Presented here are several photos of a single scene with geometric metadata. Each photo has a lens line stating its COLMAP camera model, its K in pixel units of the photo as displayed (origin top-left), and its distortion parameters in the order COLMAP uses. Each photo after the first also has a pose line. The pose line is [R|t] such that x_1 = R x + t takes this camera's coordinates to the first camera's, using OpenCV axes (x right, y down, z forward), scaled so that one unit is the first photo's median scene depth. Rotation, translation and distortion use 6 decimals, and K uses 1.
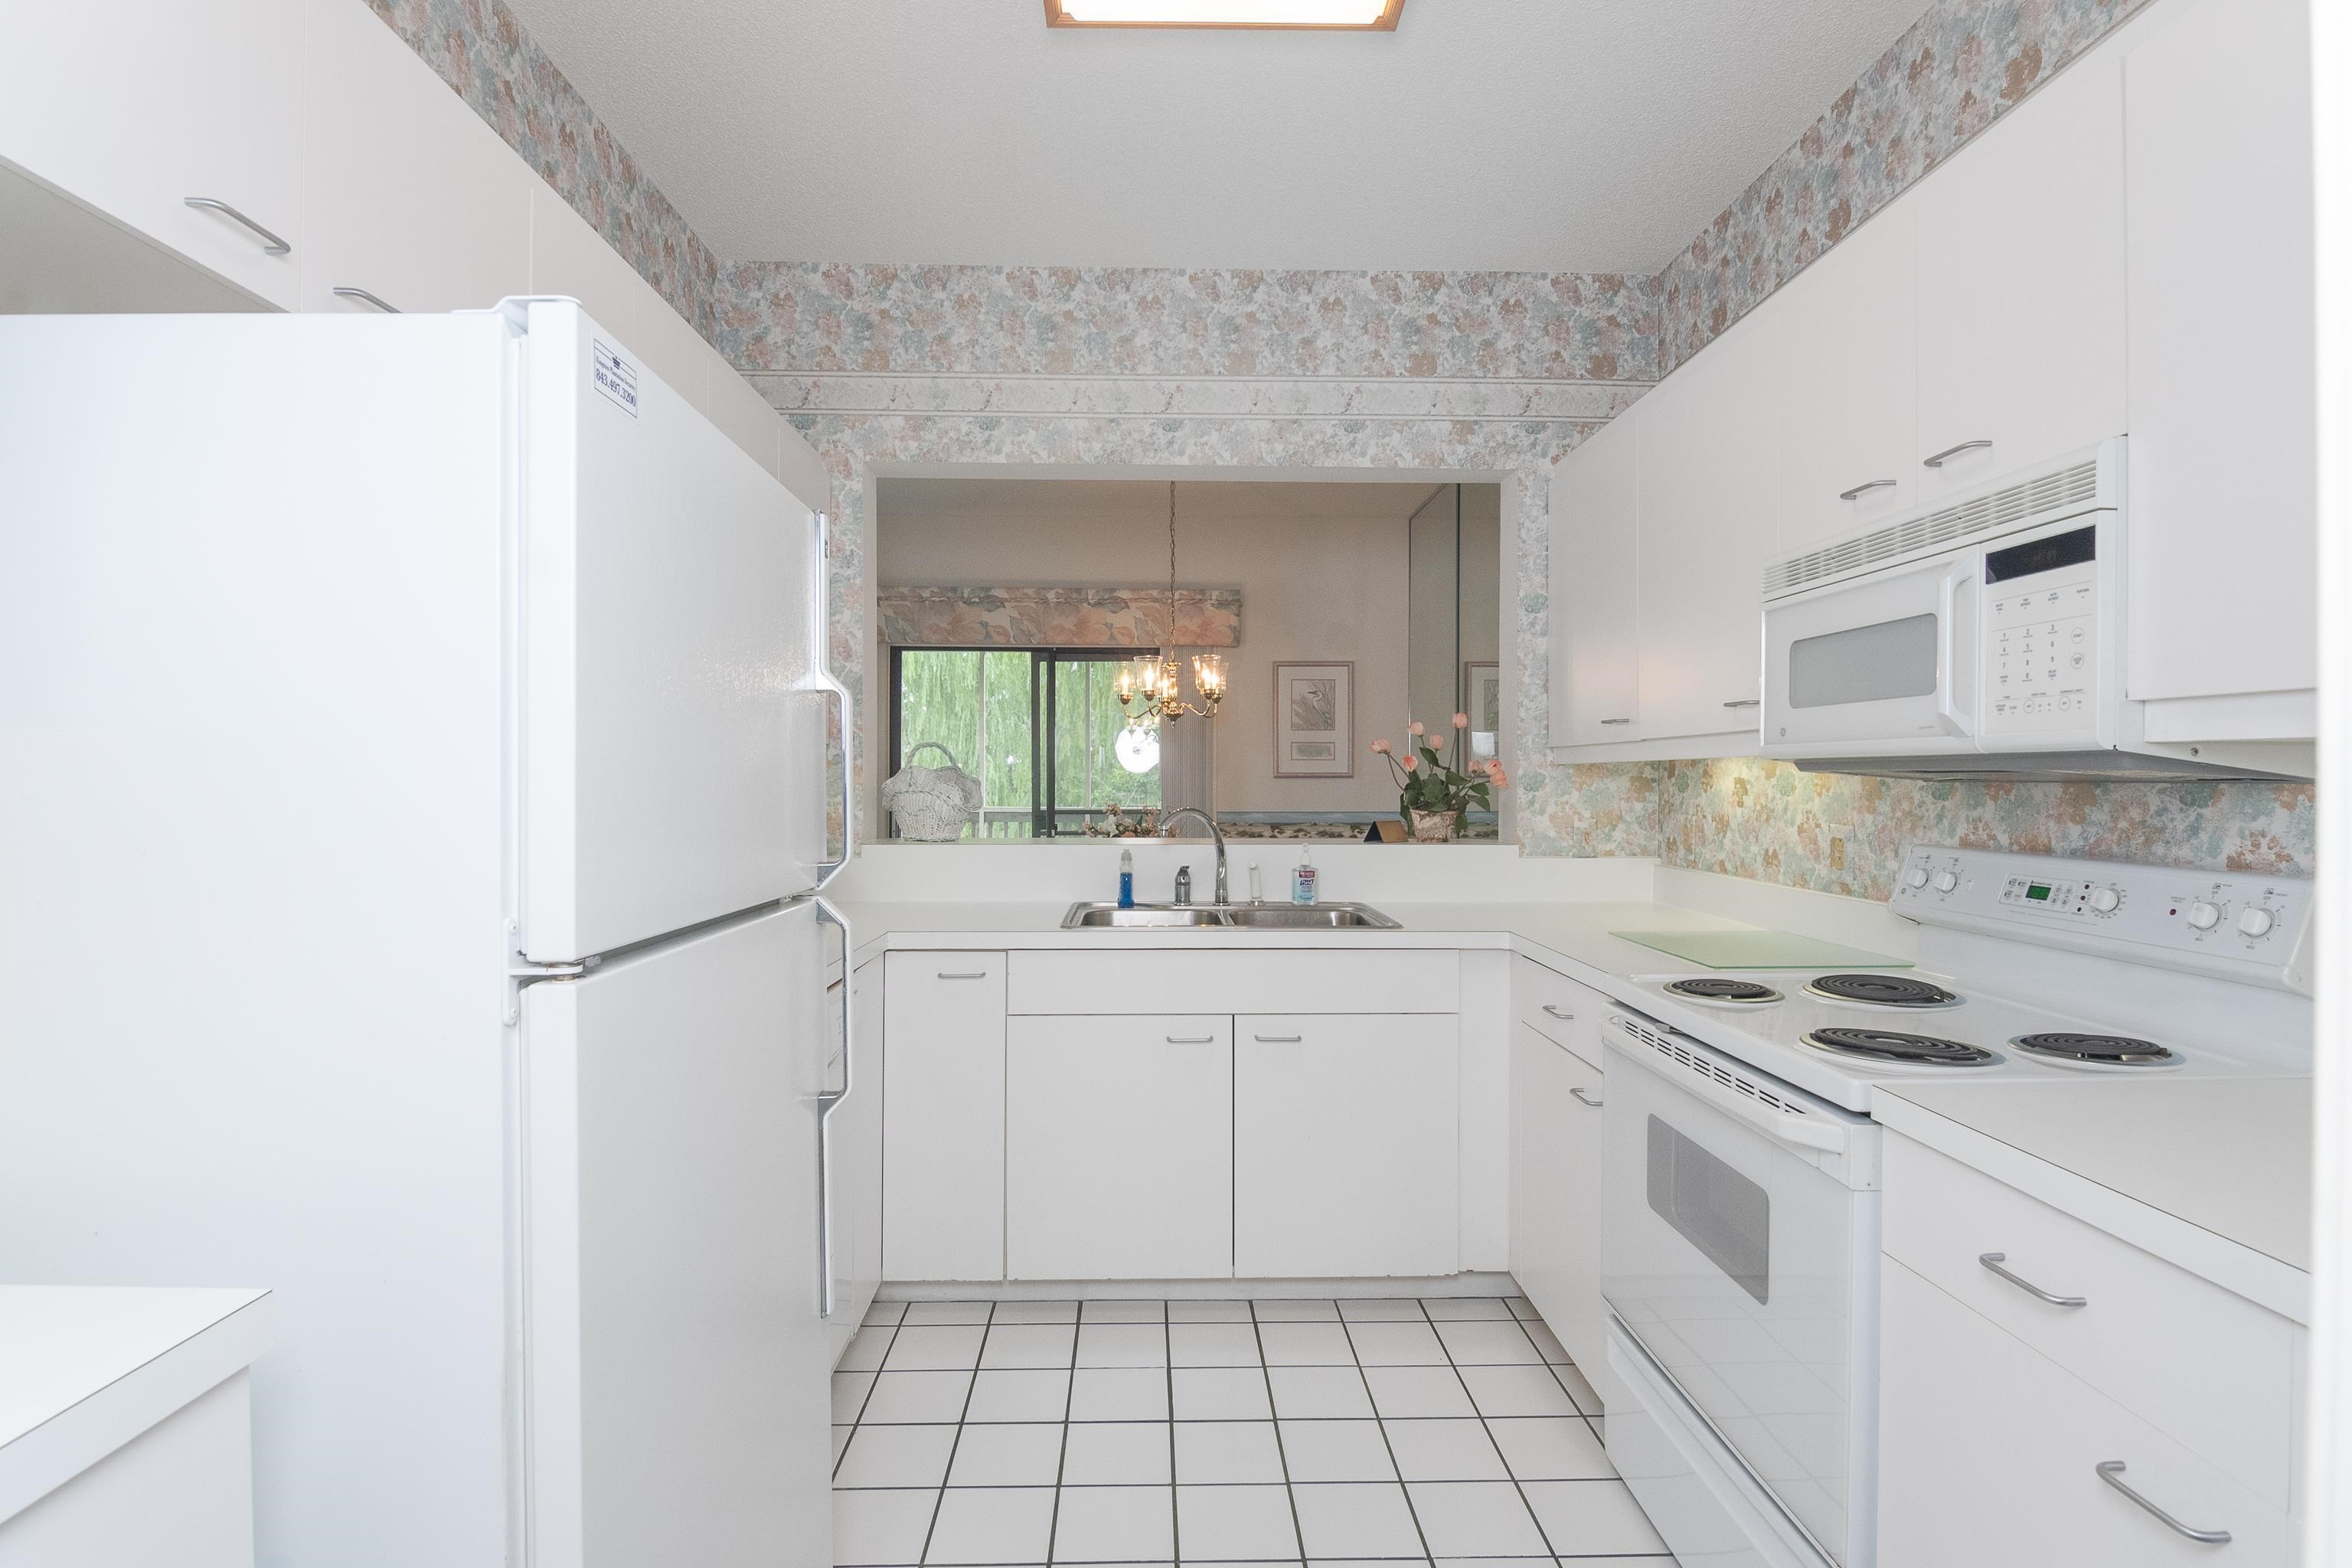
lens RADIAL K [[1154.1, 0, 1156.5], [0, 1154.1, 783.1], [0, 0, 1]] dist [-0.005366, -0.006031]
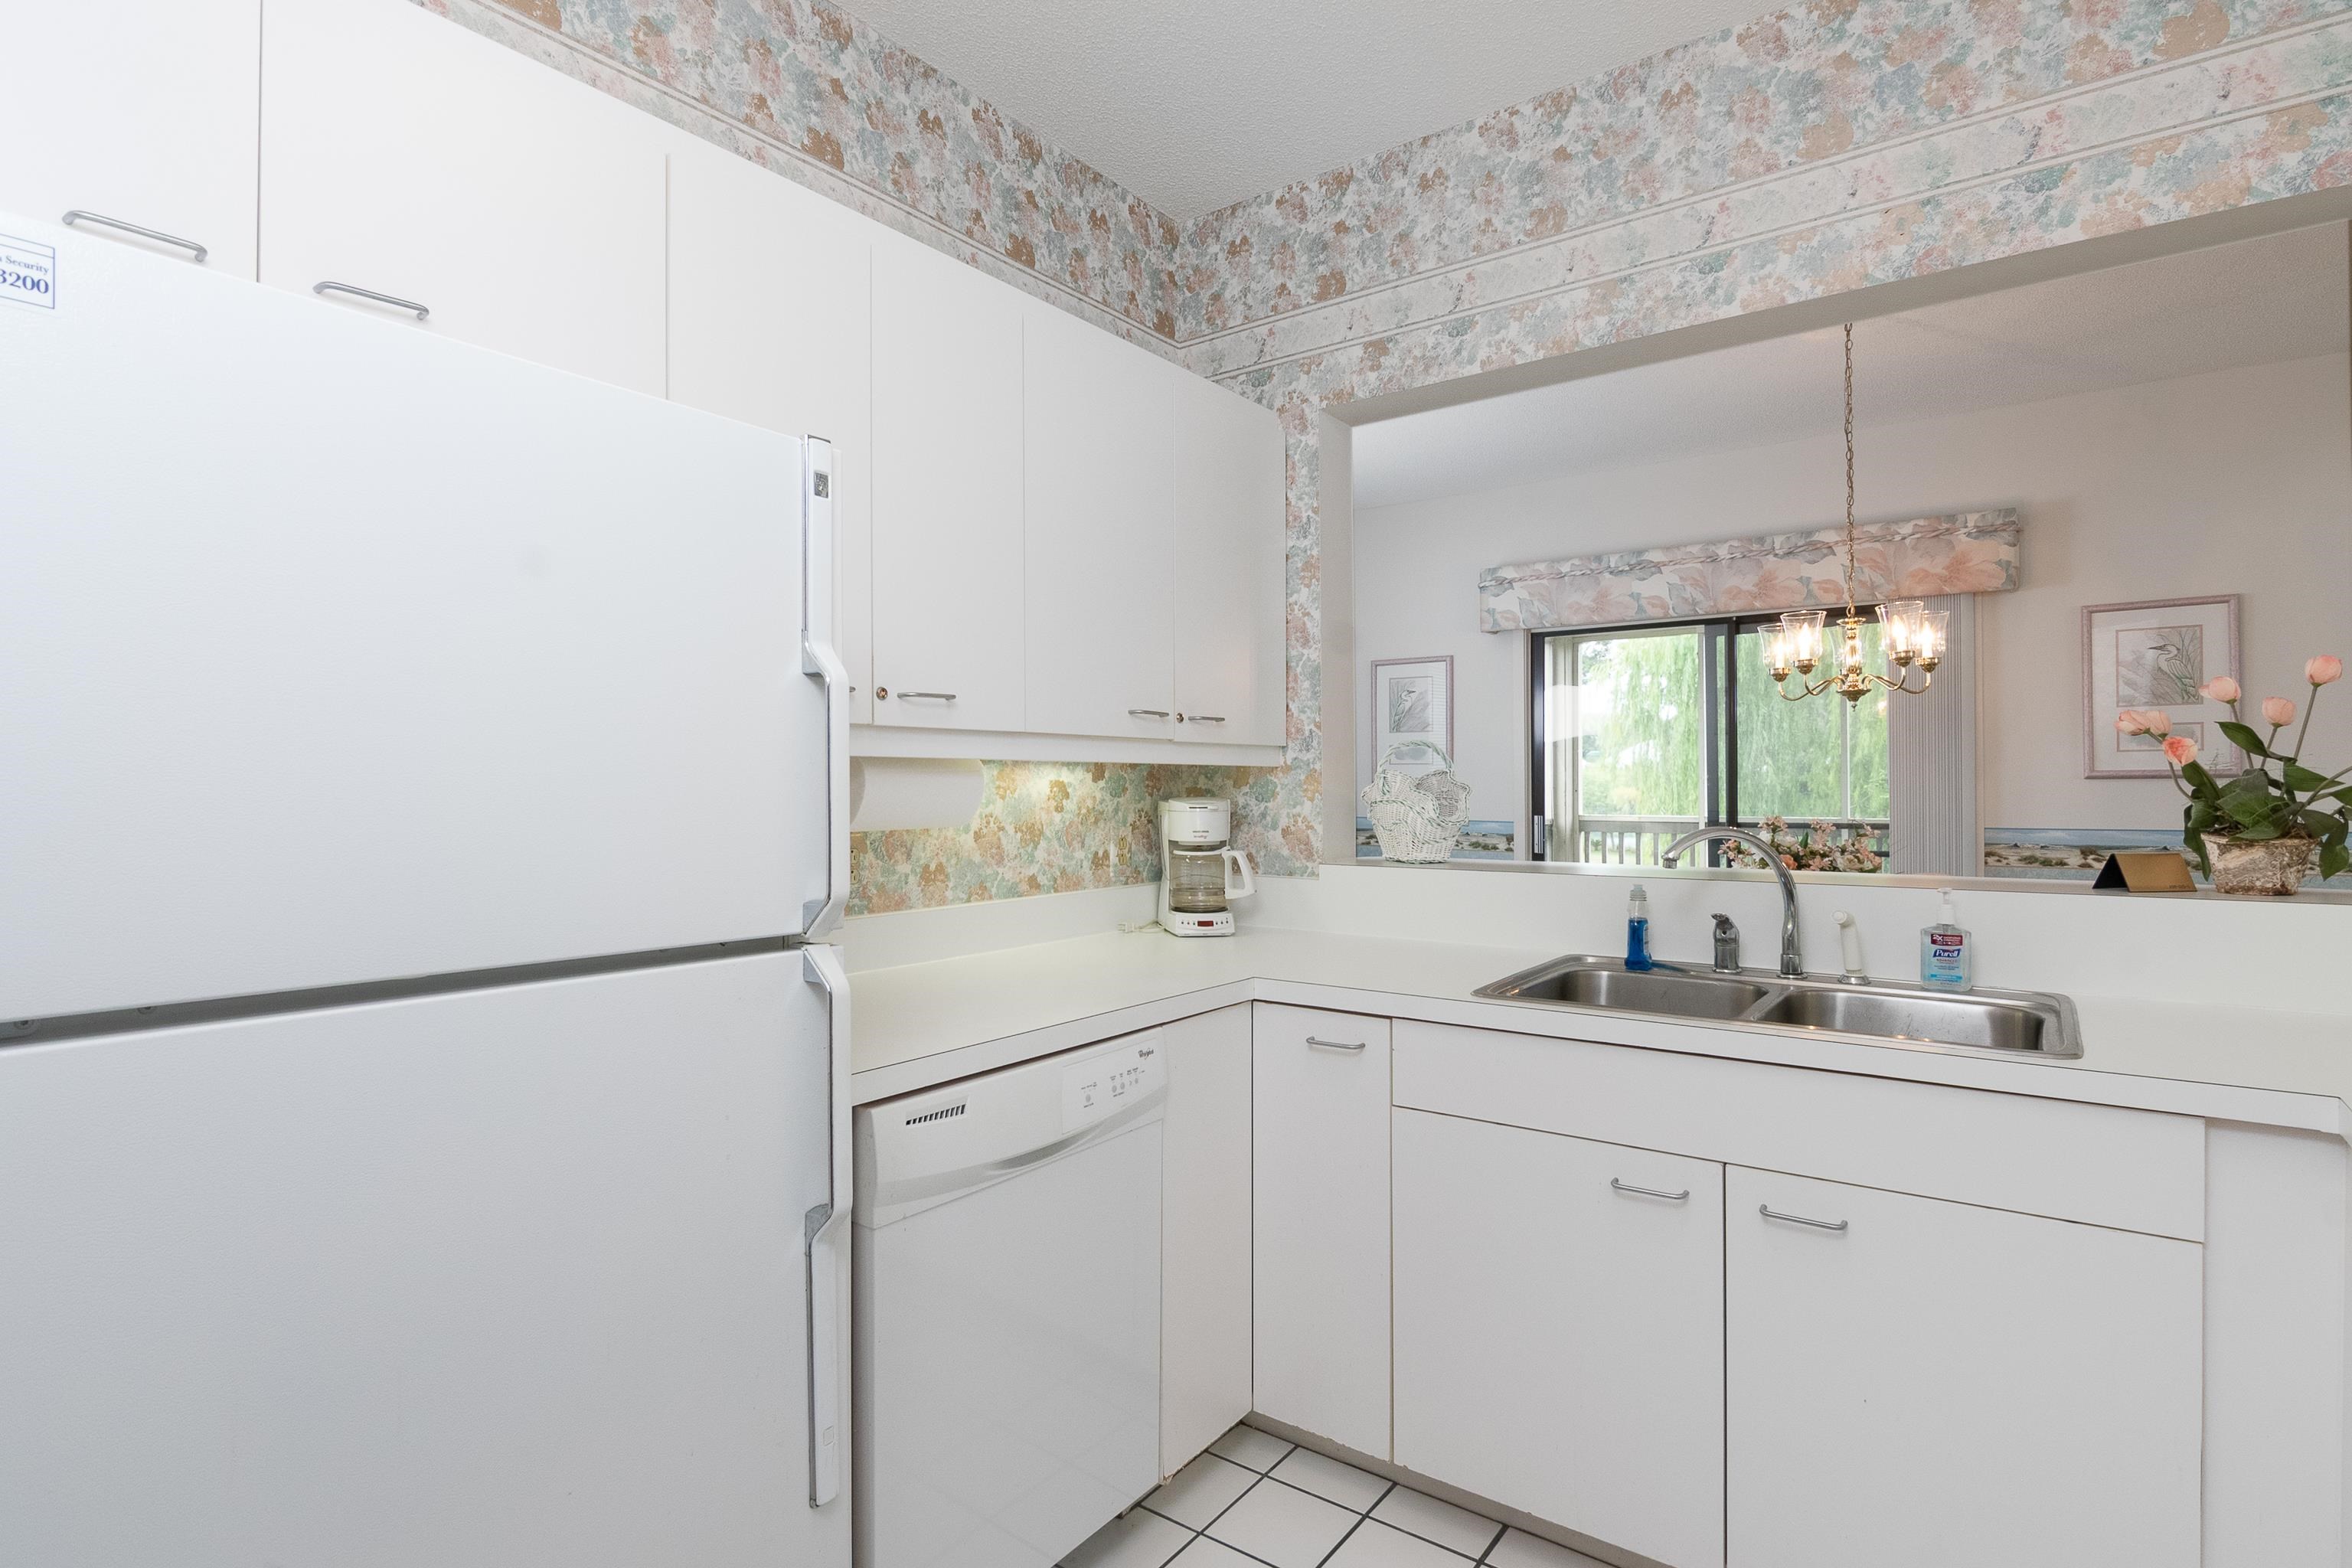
lens RADIAL K [[1154.1, 0, 1162.3], [0, 1154.1, 782.4], [0, 0, 1]] dist [-0.005366, -0.006031]
pose [[0.788987, -0.007924, -0.614359, 0.170648], [0.005312, 0.999967, -0.006076, -0.001677], [0.614387, 0.001530, 0.789003, 0.265008]]
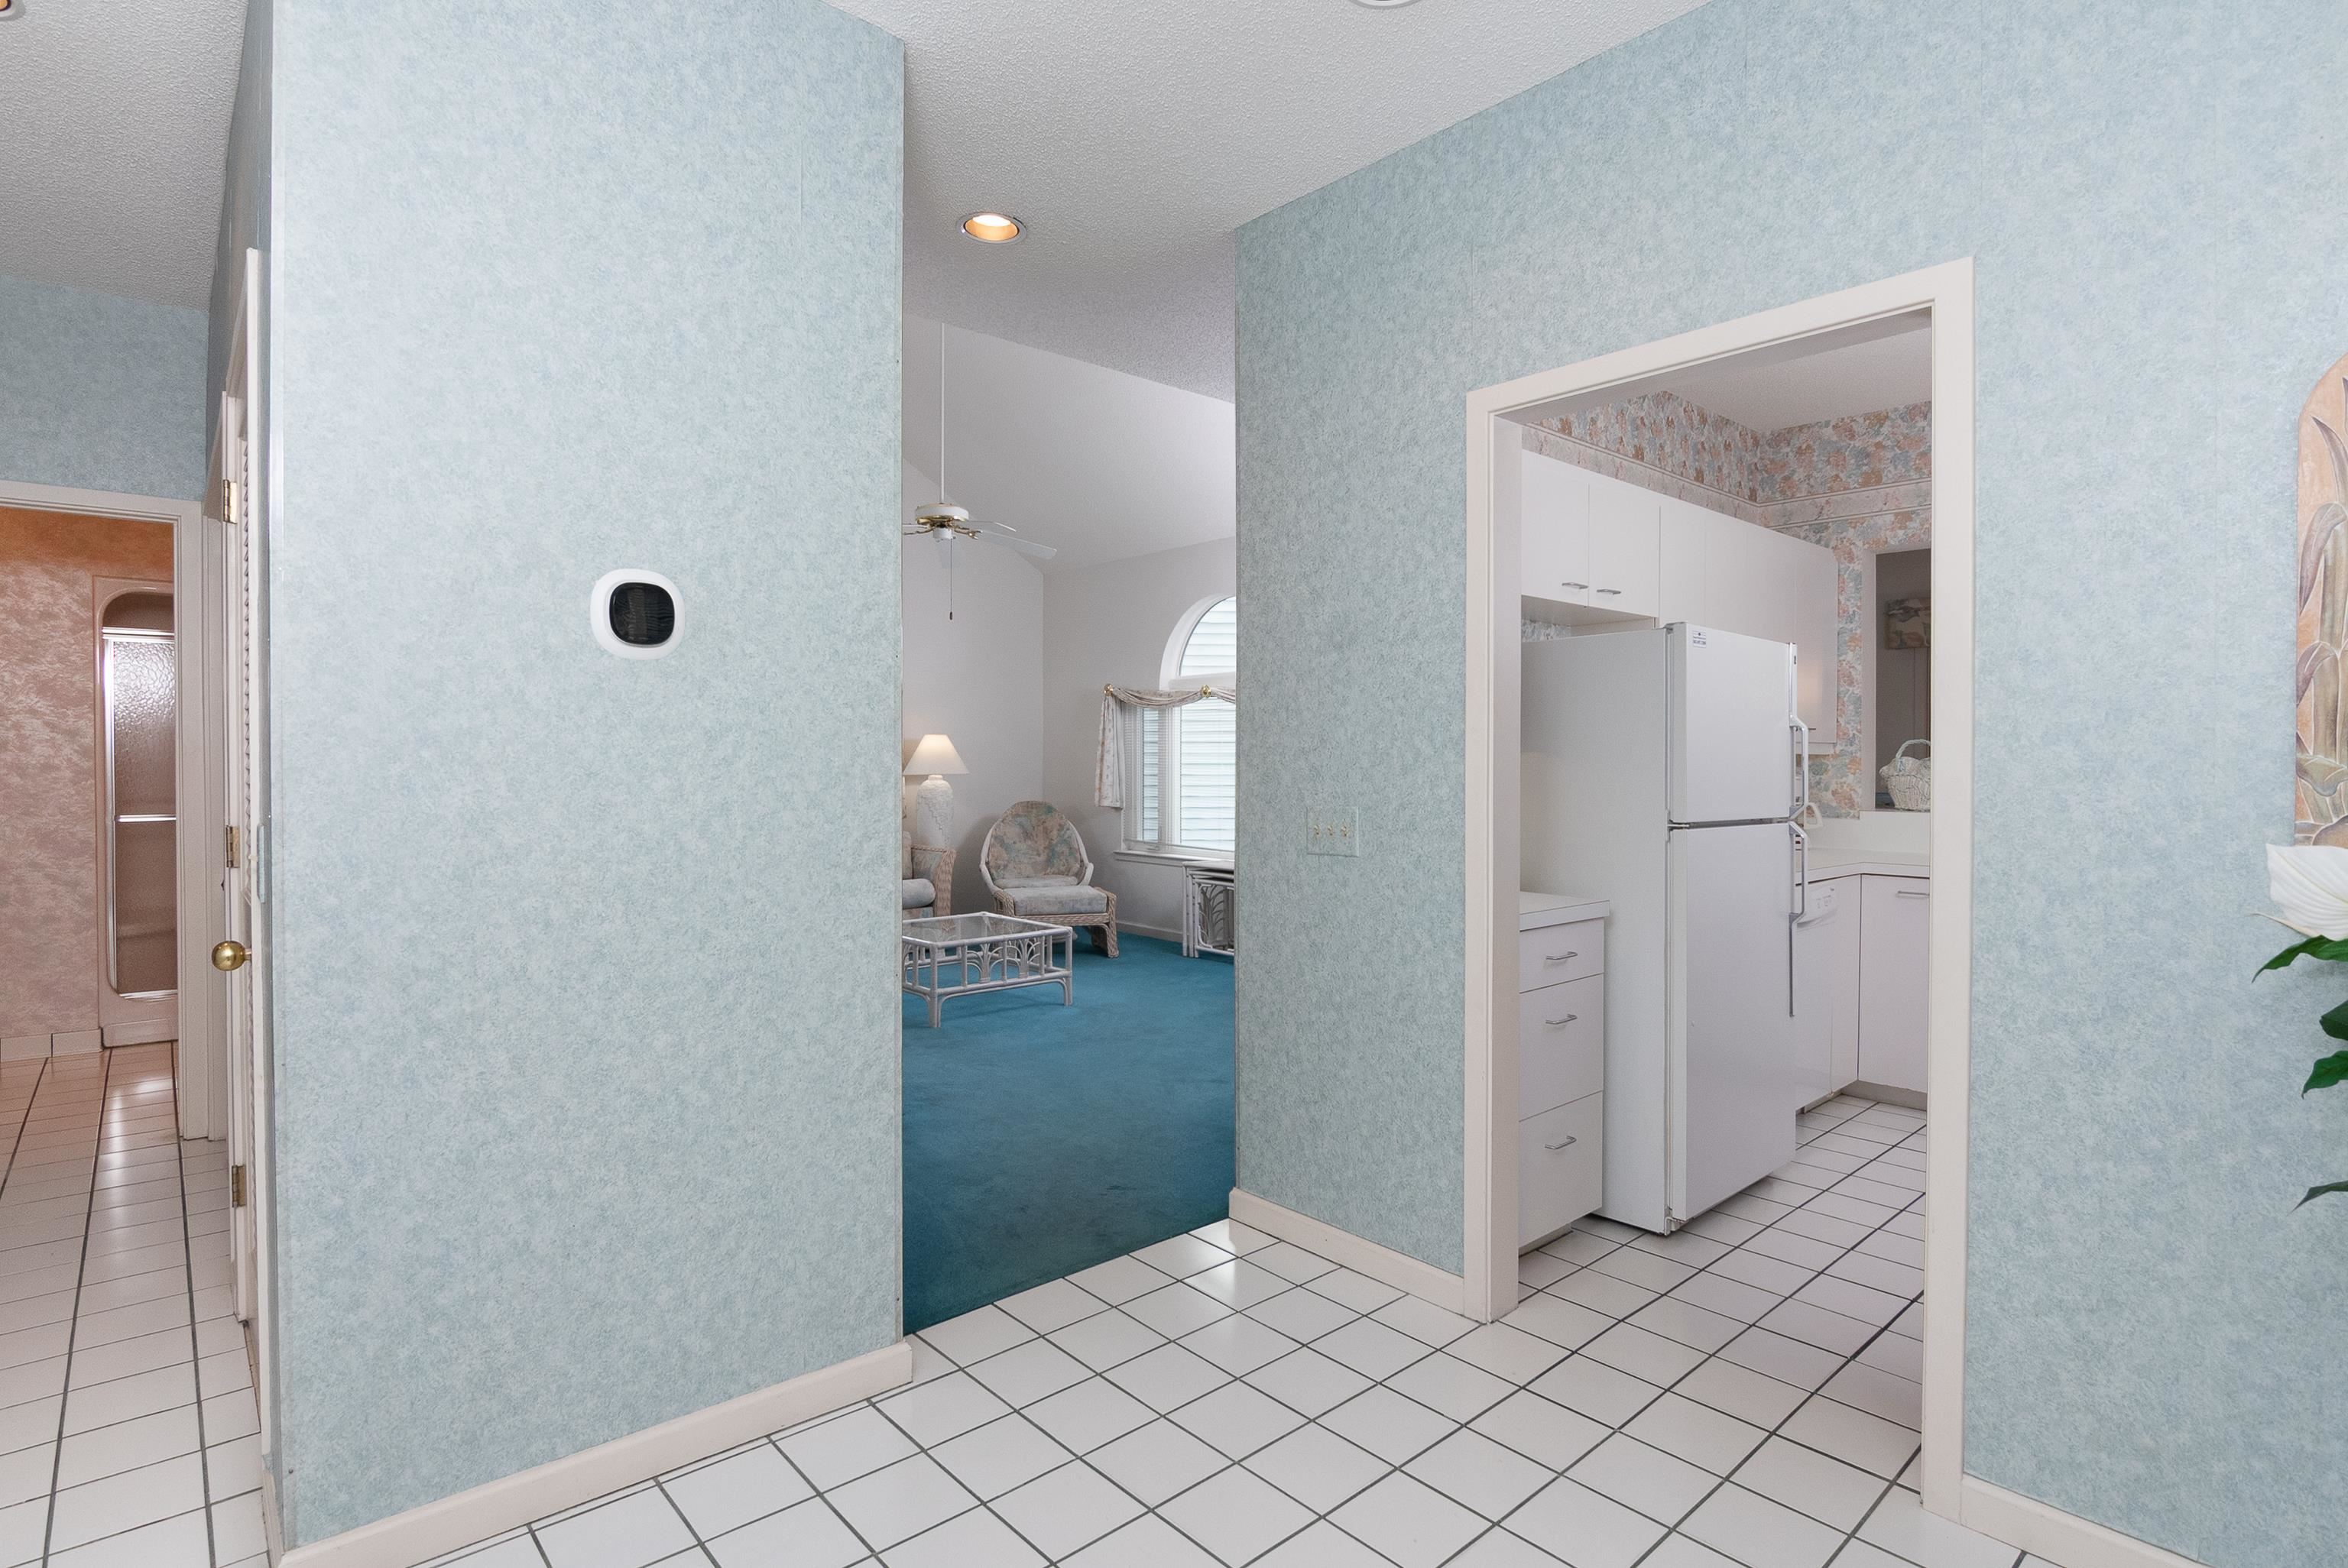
lens RADIAL K [[1152.0, 0, 1184.6], [0, 1152.0, 782.7], [0, 0, 1]] dist [-0.005366, -0.006031]
pose [[0.657175, 0.005820, -0.753715, 0.281123], [0.002827, 0.999944, 0.010186, 0.000396], [0.753733, -0.008825, 0.657122, -0.610873]]
